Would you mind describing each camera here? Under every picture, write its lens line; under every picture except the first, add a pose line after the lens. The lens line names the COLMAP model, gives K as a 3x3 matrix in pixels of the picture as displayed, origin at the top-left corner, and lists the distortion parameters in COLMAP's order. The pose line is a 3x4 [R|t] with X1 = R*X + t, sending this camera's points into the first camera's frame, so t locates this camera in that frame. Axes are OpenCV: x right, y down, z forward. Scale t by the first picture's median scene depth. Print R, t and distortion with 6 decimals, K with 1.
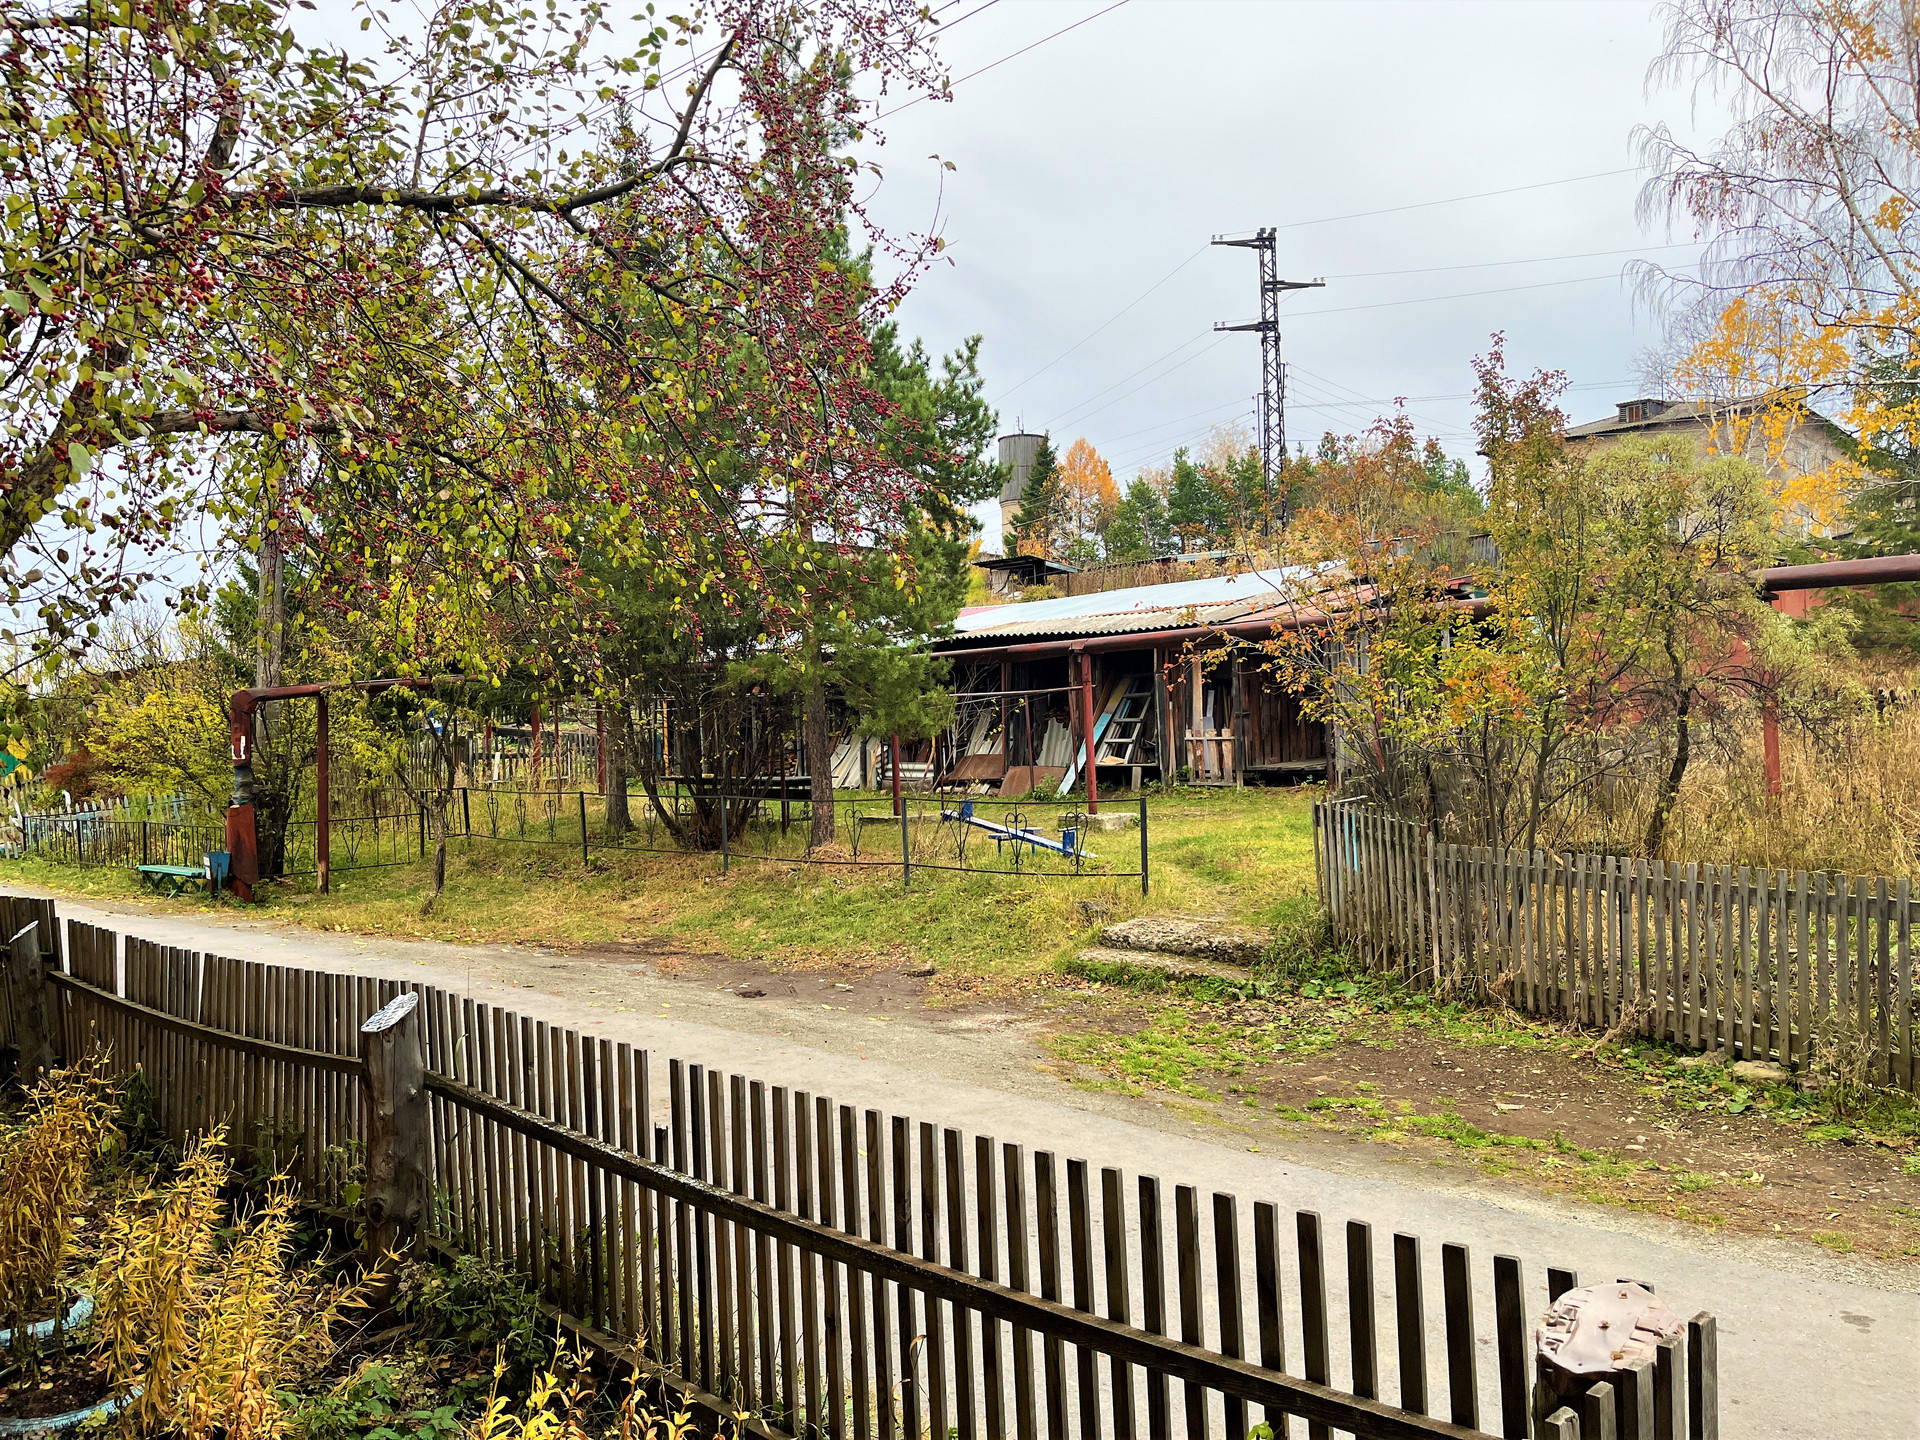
lens RADIAL K [[1443.9, 0, 948.1], [0, 1443.9, 714.9], [0, 0, 1]] dist [0.037438, -0.044617]
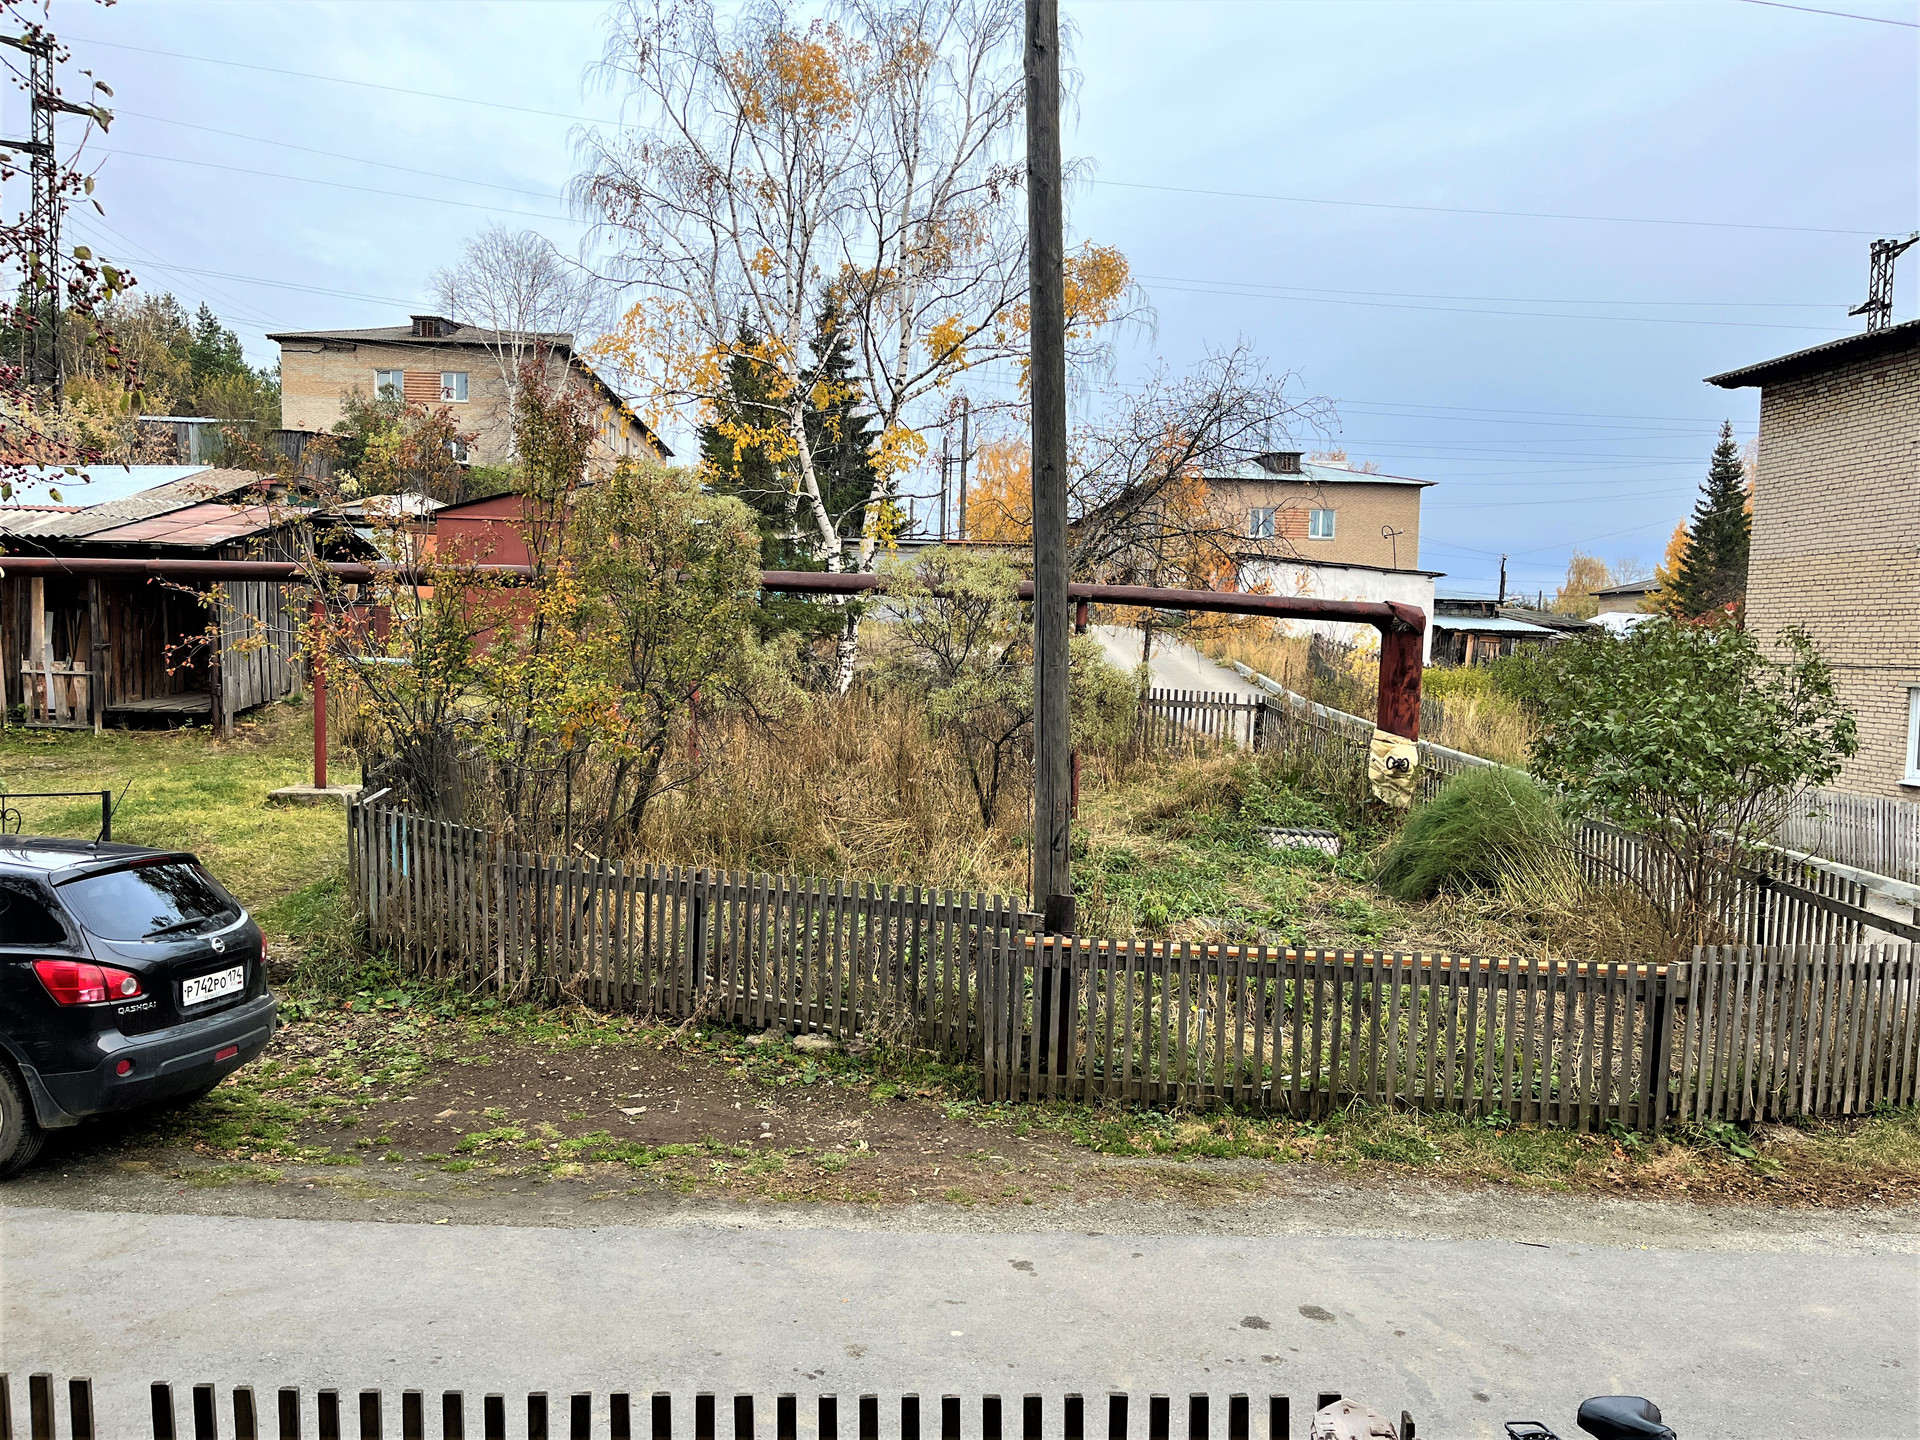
lens RADIAL K [[1443.9, 0, 947.0], [0, 1443.9, 722.3], [0, 0, 1]] dist [0.037438, -0.044617]
pose [[0.692997, -0.003359, 0.720932, -0.172846], [-0.052527, 0.997096, 0.055138, -0.069131], [-0.719024, -0.076079, 0.690808, 0.071100]]
